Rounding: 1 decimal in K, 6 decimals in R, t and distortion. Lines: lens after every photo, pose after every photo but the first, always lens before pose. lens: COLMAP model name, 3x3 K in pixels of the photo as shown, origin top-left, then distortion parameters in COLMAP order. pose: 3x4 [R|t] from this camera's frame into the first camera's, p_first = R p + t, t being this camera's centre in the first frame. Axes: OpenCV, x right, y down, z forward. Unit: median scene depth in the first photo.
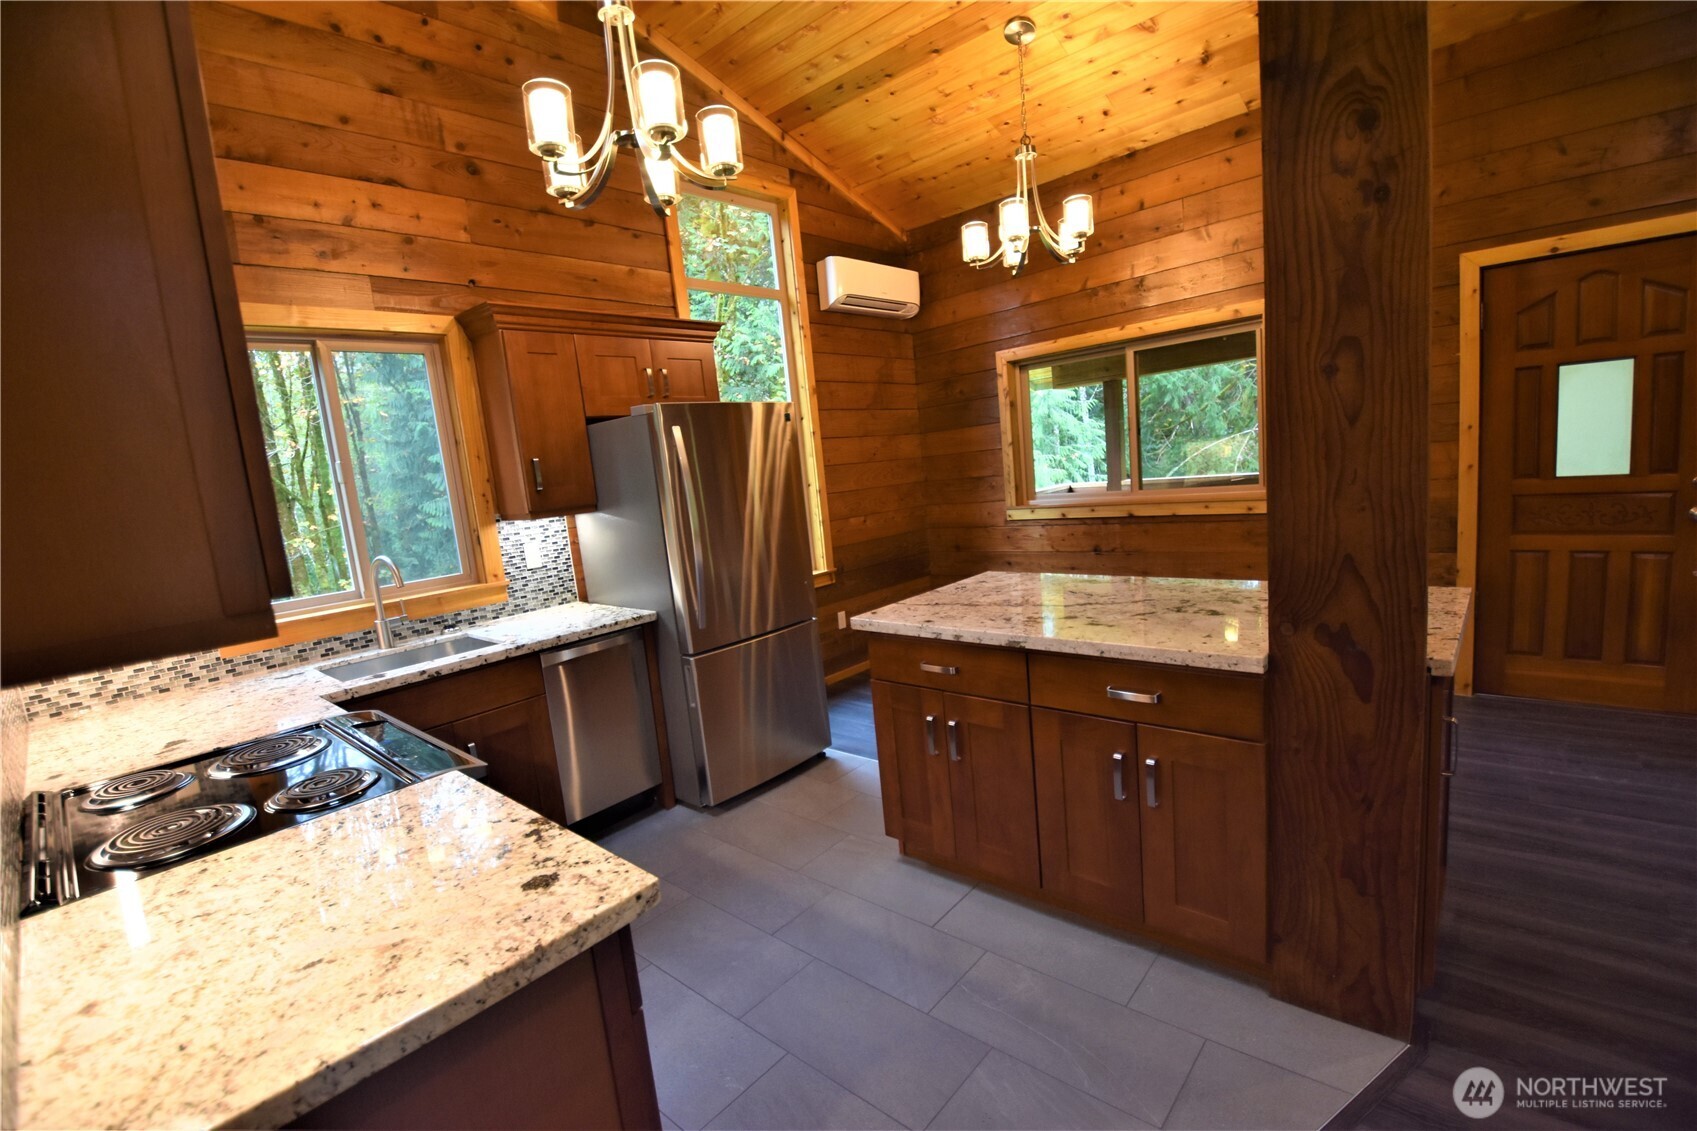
lens RADIAL K [[750.3, 0, 849.4], [0, 750.3, 568.9], [0, 0, 1]] dist [-0.010324, -0.008355]
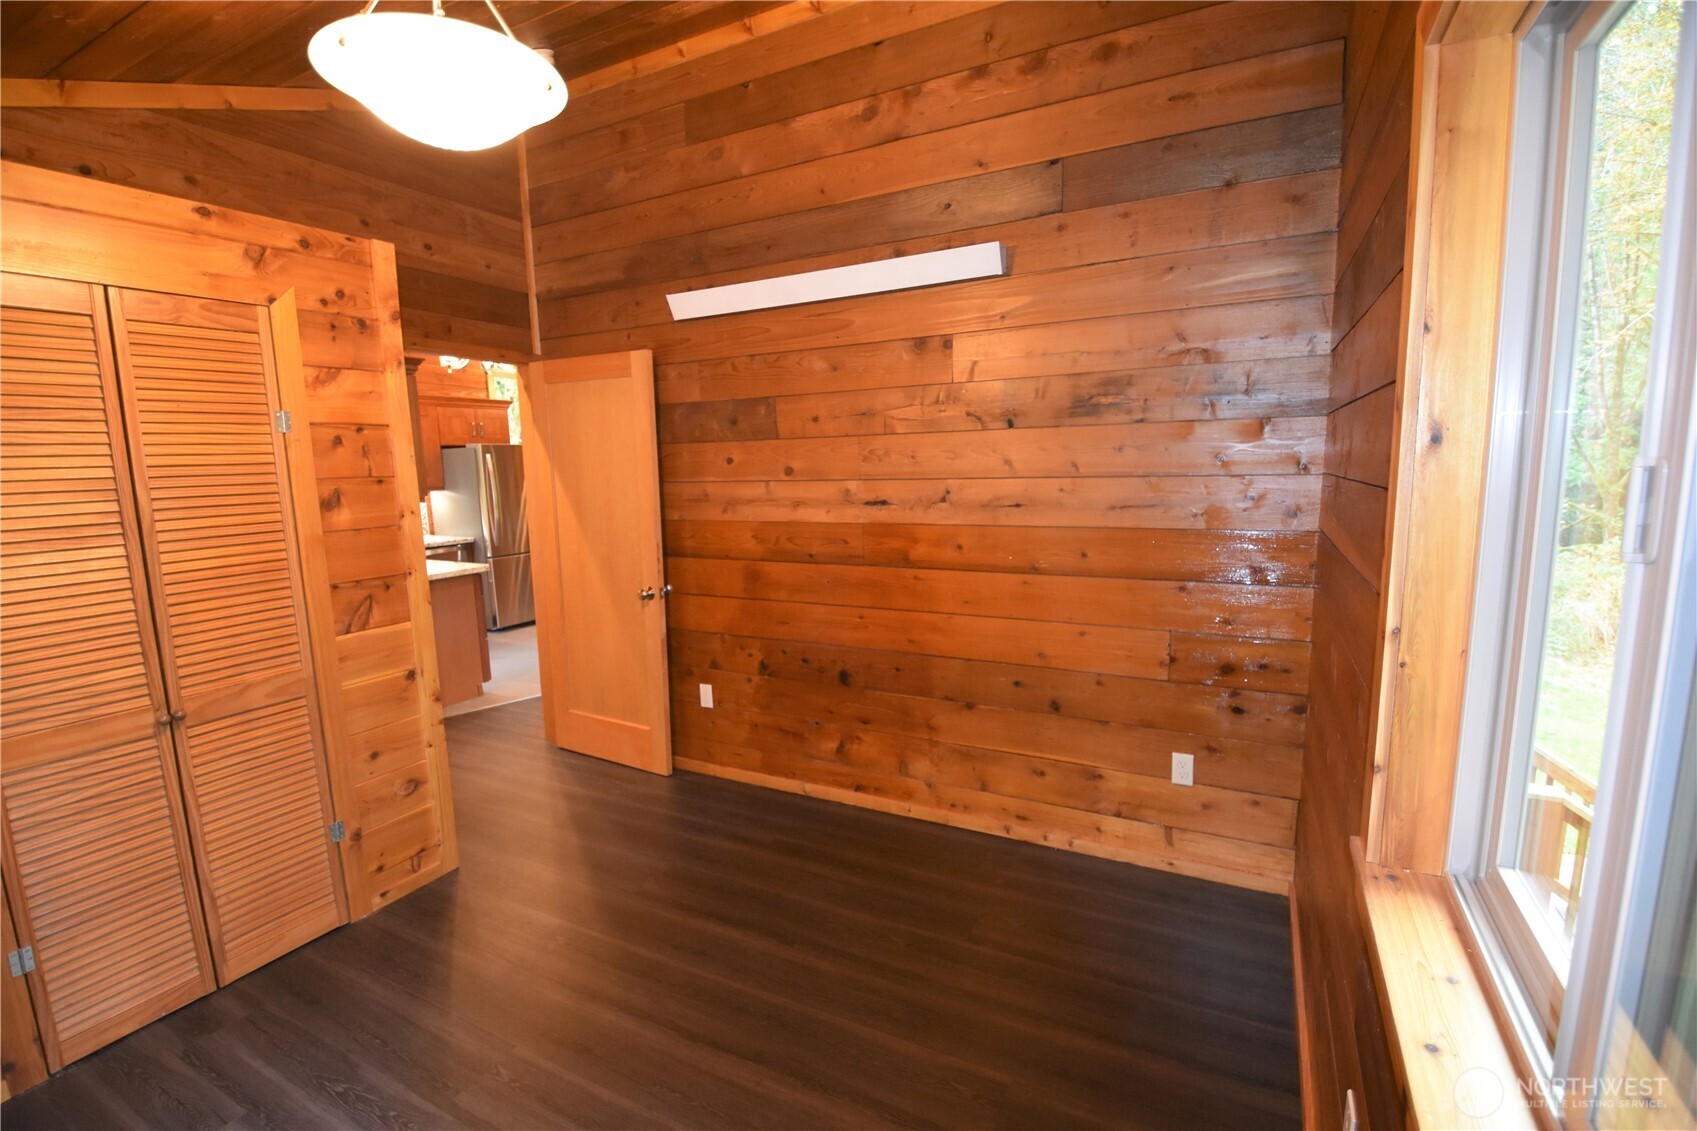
lens RADIAL K [[750.3, 0, 852.8], [0, 750.3, 569.0], [0, 0, 1]] dist [-0.010324, -0.008355]
pose [[0.966865, 0.031193, 0.253377, 0.240379], [-0.030432, 0.999513, -0.006924, 0.120889], [-0.253469, -0.001017, 0.967343, -1.291166]]
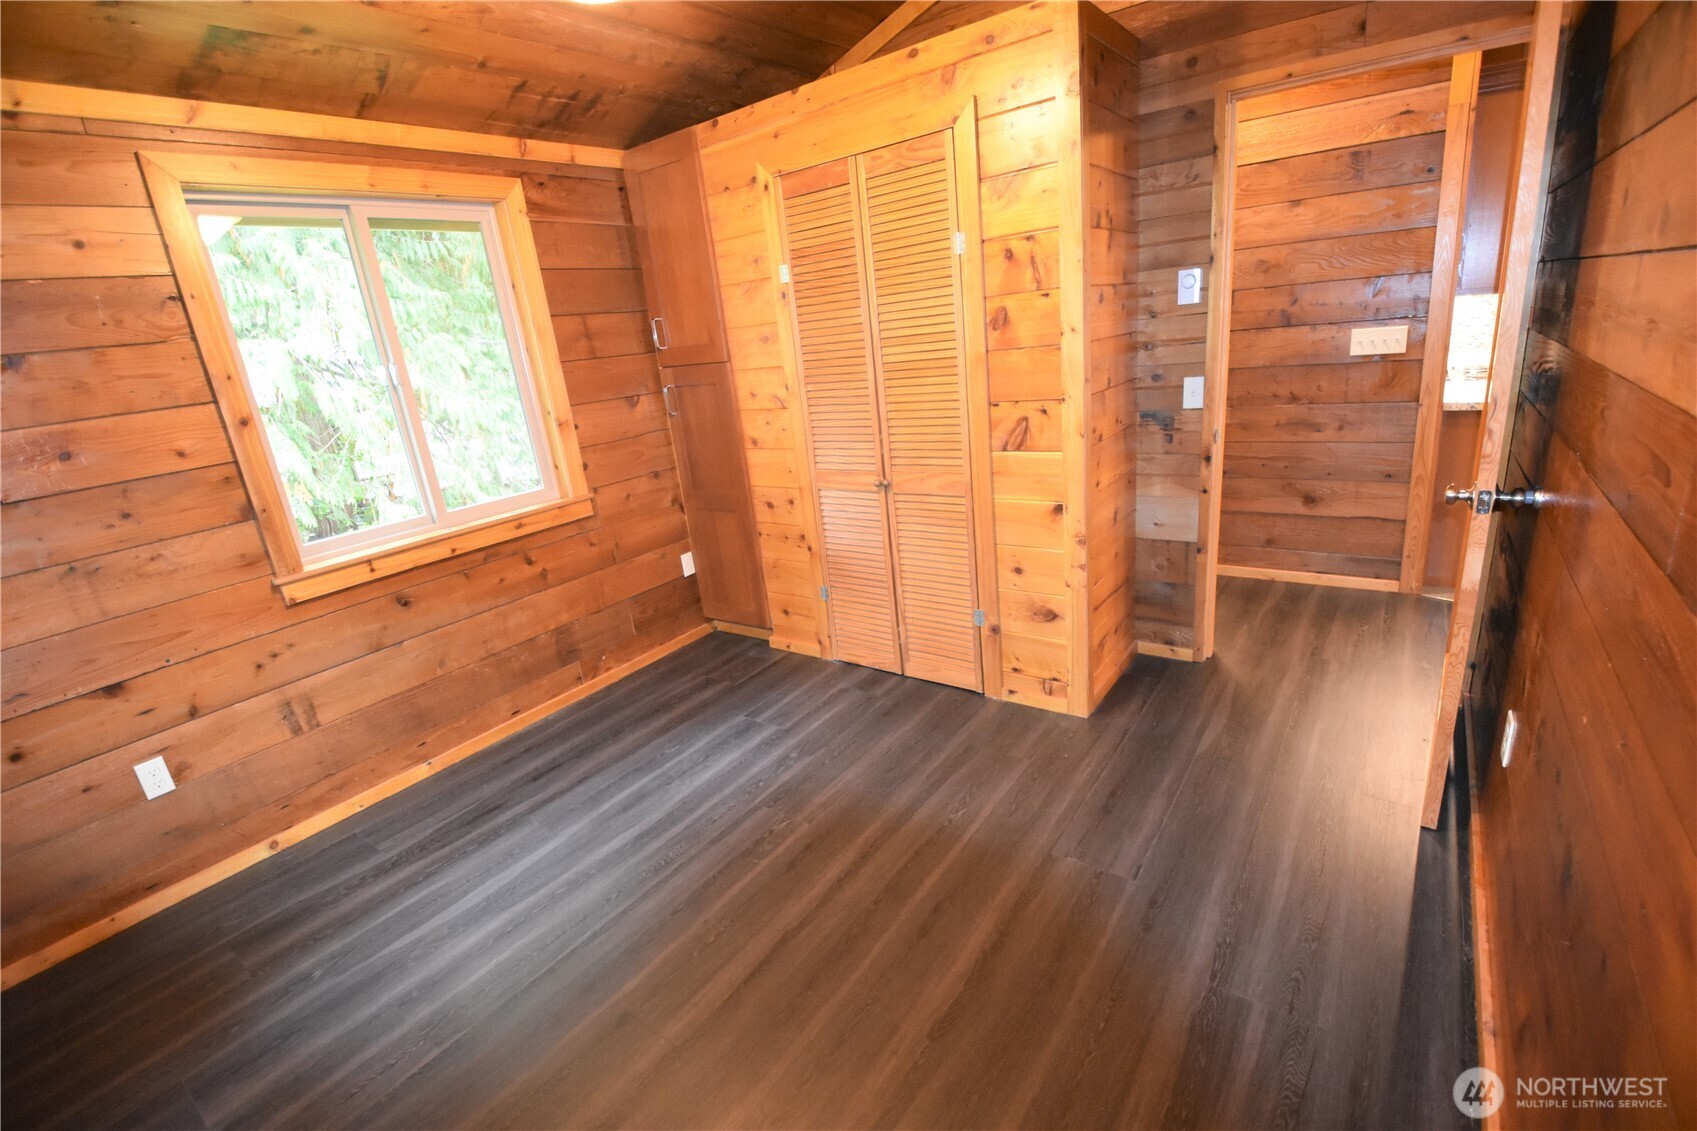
lens RADIAL K [[750.3, 0, 856.8], [0, 750.3, 568.6], [0, 0, 1]] dist [-0.010324, -0.008355]
pose [[0.126654, 0.380826, -0.915932, 1.362936], [-0.039566, 0.924572, 0.378947, -0.134913], [0.991158, -0.011755, 0.132168, 0.178147]]
